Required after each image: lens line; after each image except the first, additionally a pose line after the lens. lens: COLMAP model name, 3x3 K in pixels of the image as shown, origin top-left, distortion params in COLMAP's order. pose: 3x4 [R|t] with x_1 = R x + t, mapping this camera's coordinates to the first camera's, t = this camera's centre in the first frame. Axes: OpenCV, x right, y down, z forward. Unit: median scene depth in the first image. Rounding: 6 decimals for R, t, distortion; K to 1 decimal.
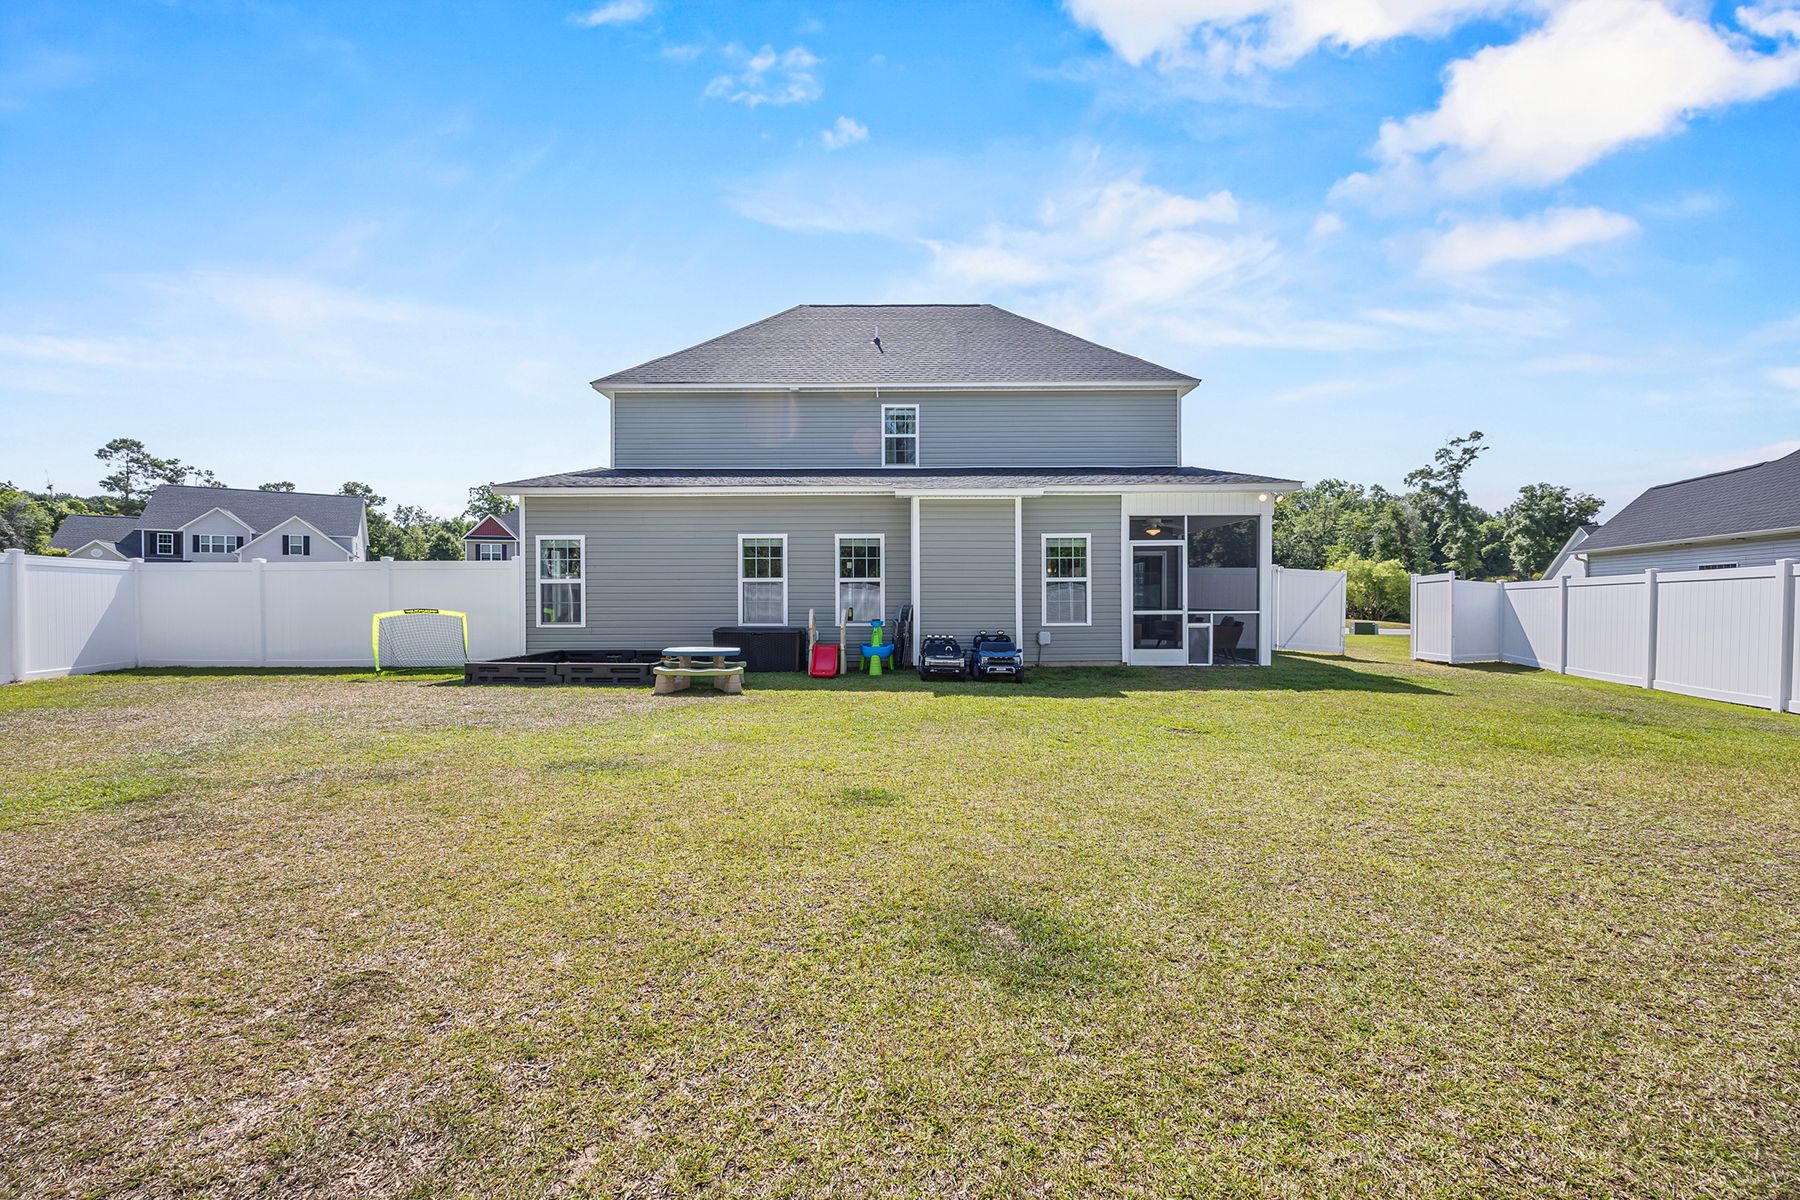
lens RADIAL K [[686.7, 0, 895.5], [0, 686.7, 600.1], [0, 0, 1]] dist [-0.000270, -0.000849]
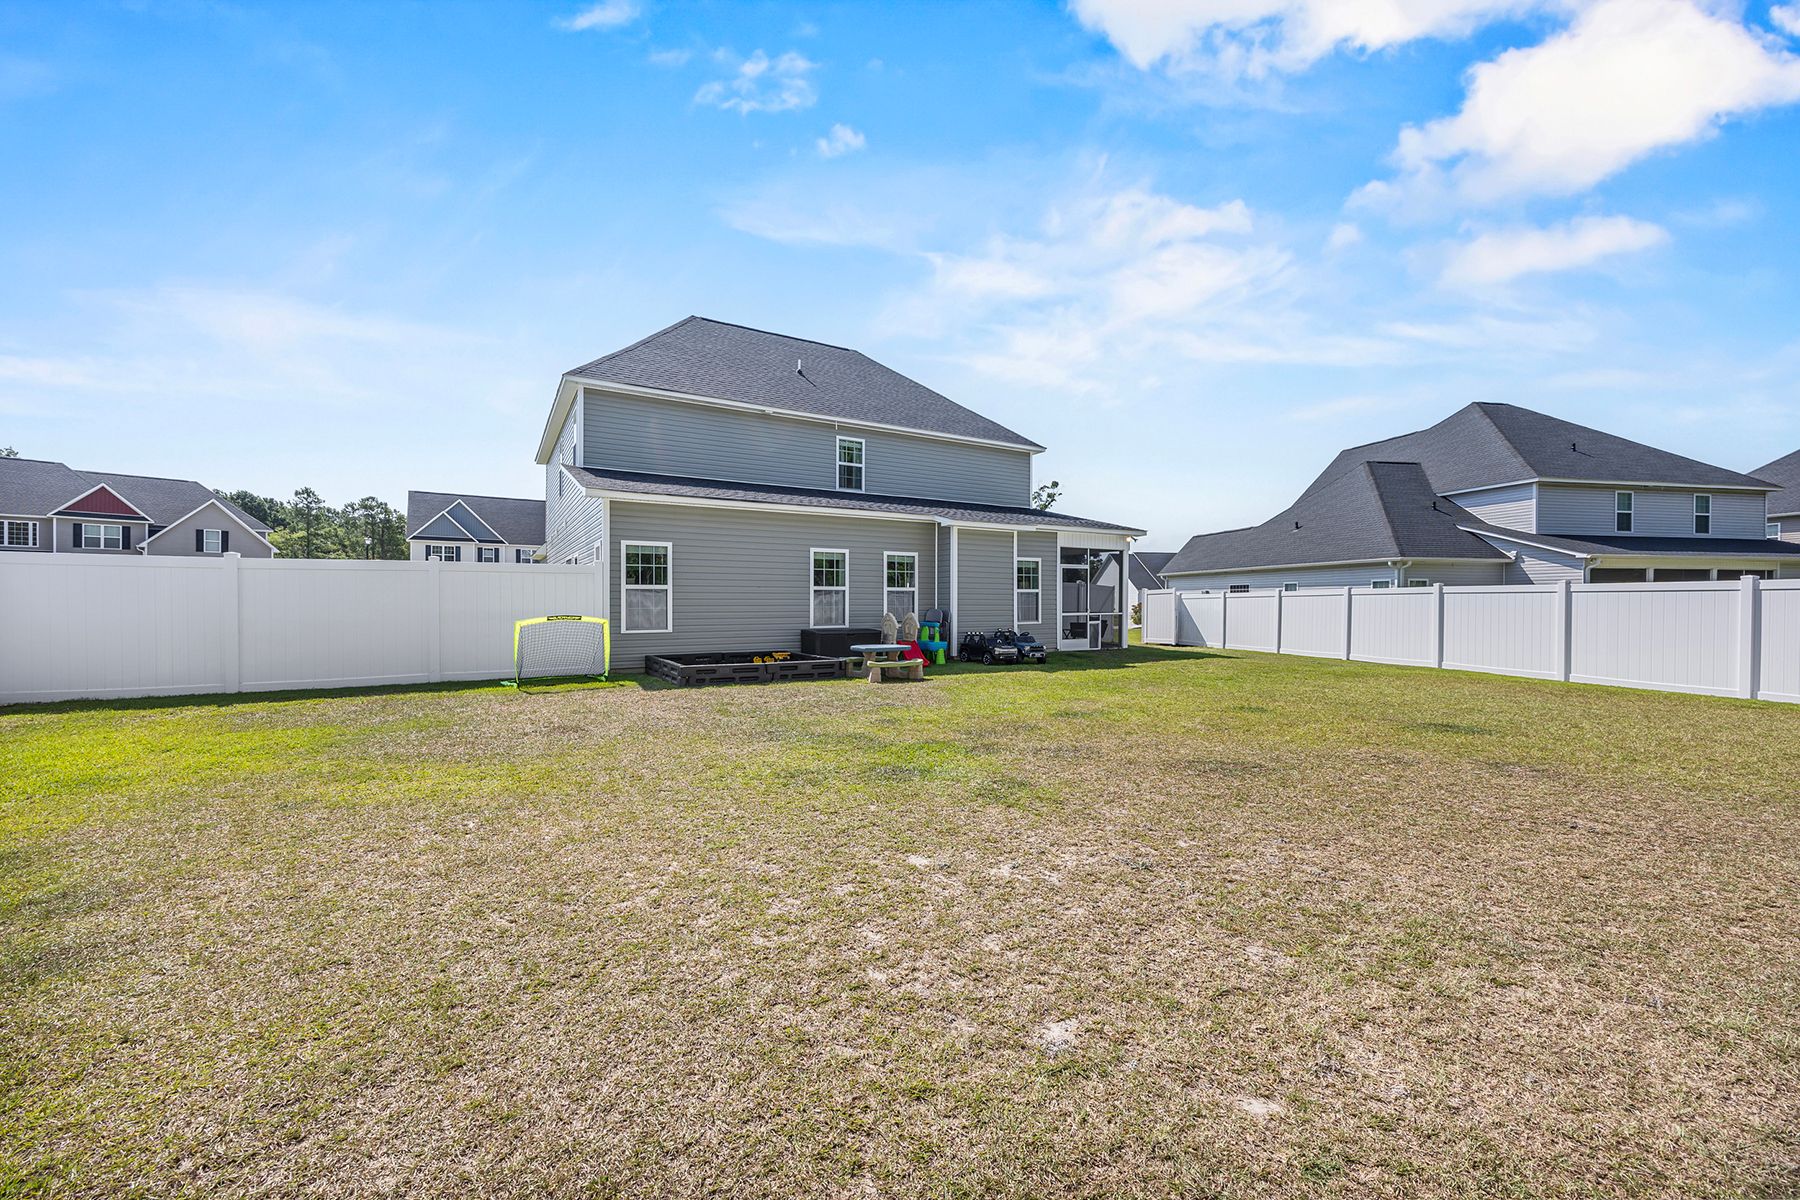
lens RADIAL K [[686.7, 0, 900.5], [0, 686.7, 604.0], [0, 0, 1]] dist [-0.000270, -0.000849]
pose [[0.854426, 0.000865, 0.519572, -0.688832], [-0.000376, 0.999999, -0.001048, -0.001571], [-0.519573, 0.000700, 0.854426, -0.050147]]
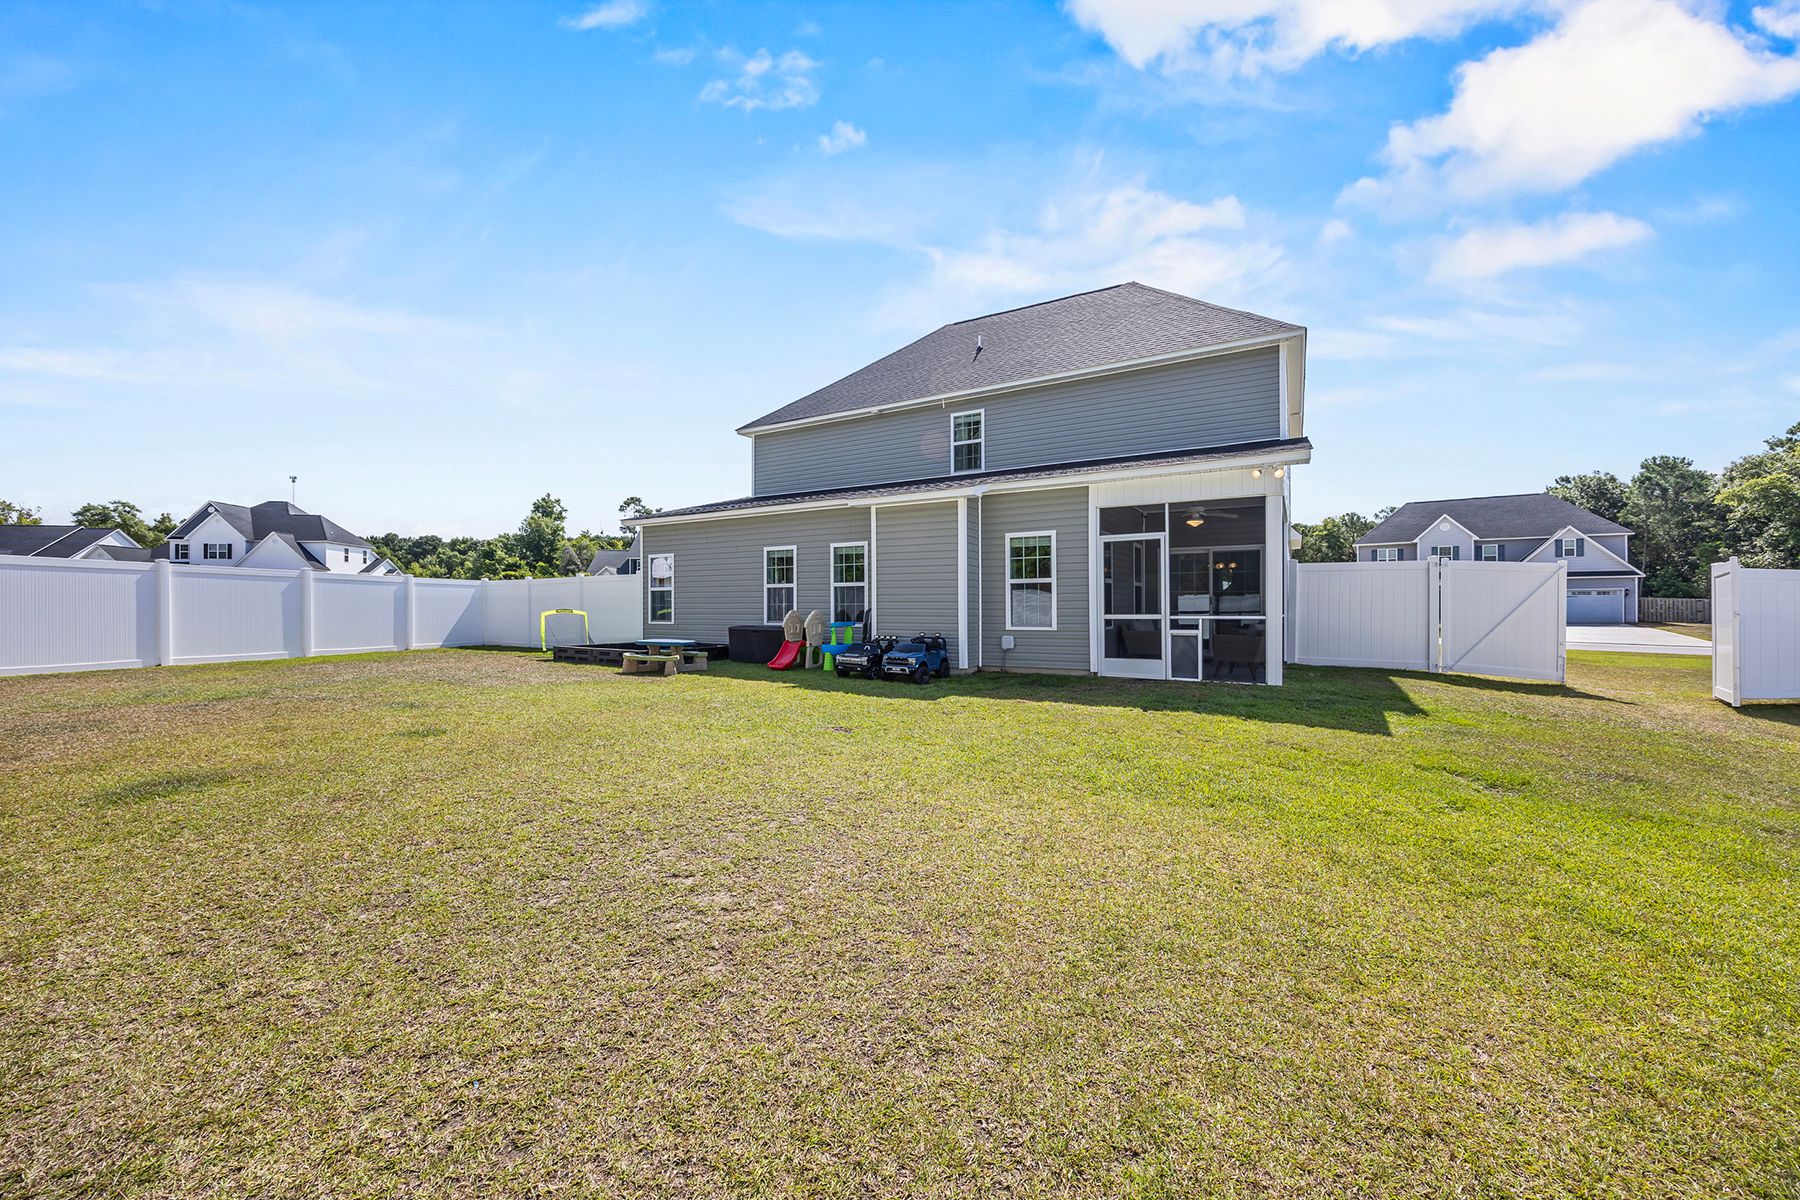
lens RADIAL K [[686.7, 0, 898.2], [0, 686.7, 605.0], [0, 0, 1]] dist [-0.000270, -0.000849]
pose [[0.862933, 0.000559, -0.505317, 0.565162], [-0.003348, 0.999984, -0.004612, 0.008053], [0.505307, 0.005672, 0.862921, 0.097874]]
